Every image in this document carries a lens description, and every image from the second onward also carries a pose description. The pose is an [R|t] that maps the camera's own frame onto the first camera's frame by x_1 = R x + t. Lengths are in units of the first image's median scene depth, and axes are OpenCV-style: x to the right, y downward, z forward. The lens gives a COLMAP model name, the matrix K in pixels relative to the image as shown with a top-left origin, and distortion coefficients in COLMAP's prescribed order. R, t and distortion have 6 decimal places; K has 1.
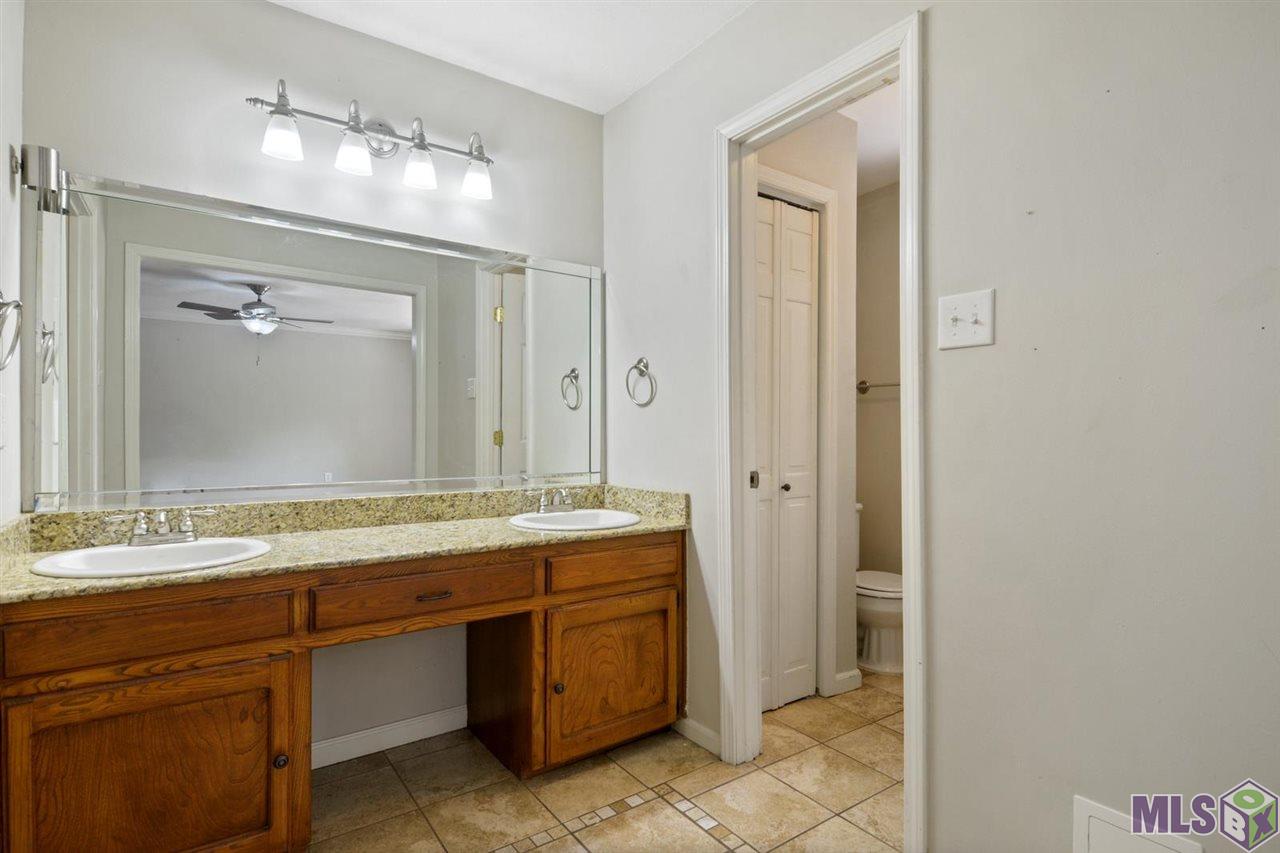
lens RADIAL K [[644.7, 0, 639.3], [0, 644.7, 429.4], [0, 0, 1]] dist [0.014811, -0.013791]
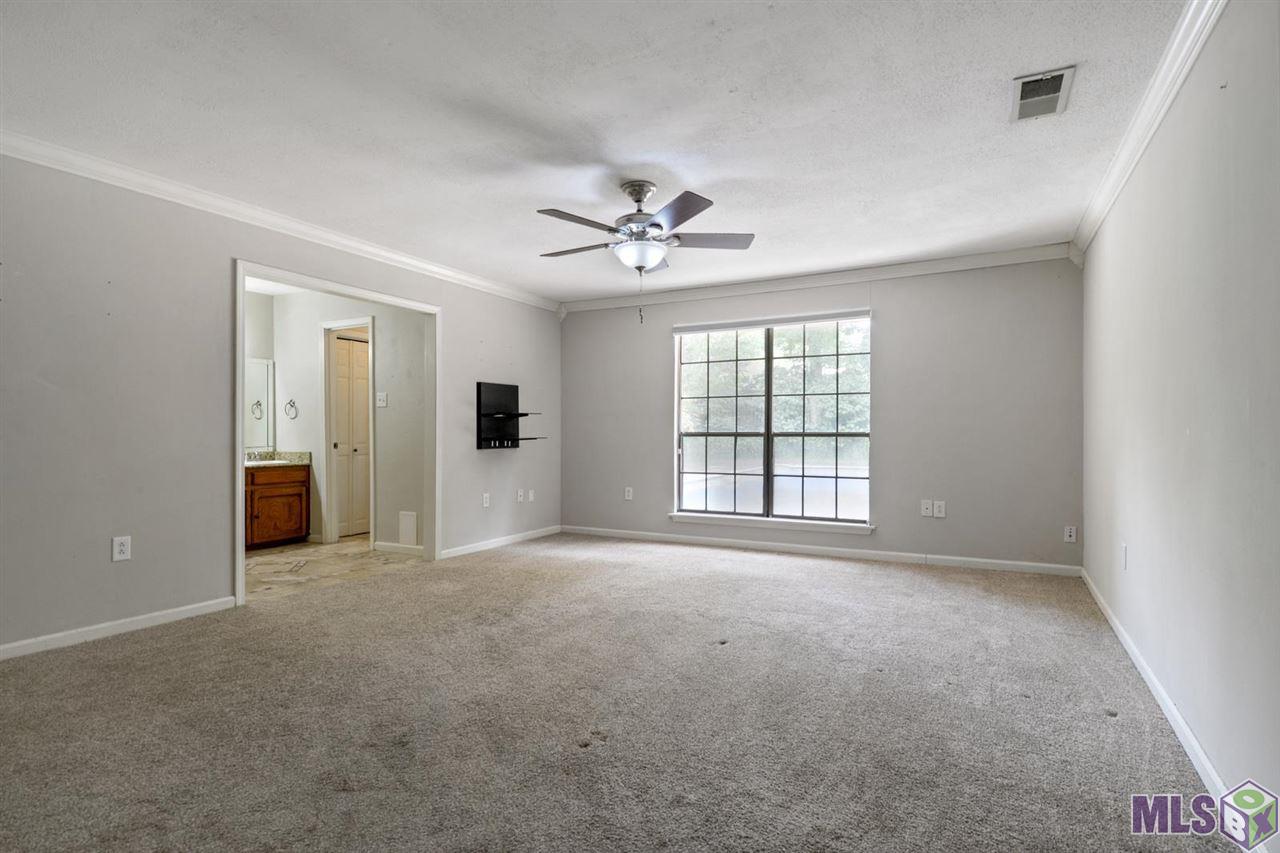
lens RADIAL K [[644.7, 0, 644.9], [0, 644.7, 433.6], [0, 0, 1]] dist [0.014811, -0.013791]
pose [[0.892476, -0.002551, 0.451087, 0.105158], [0.000173, 0.999986, 0.005315, 0.008967], [-0.451095, -0.004666, 0.892464, -2.087385]]
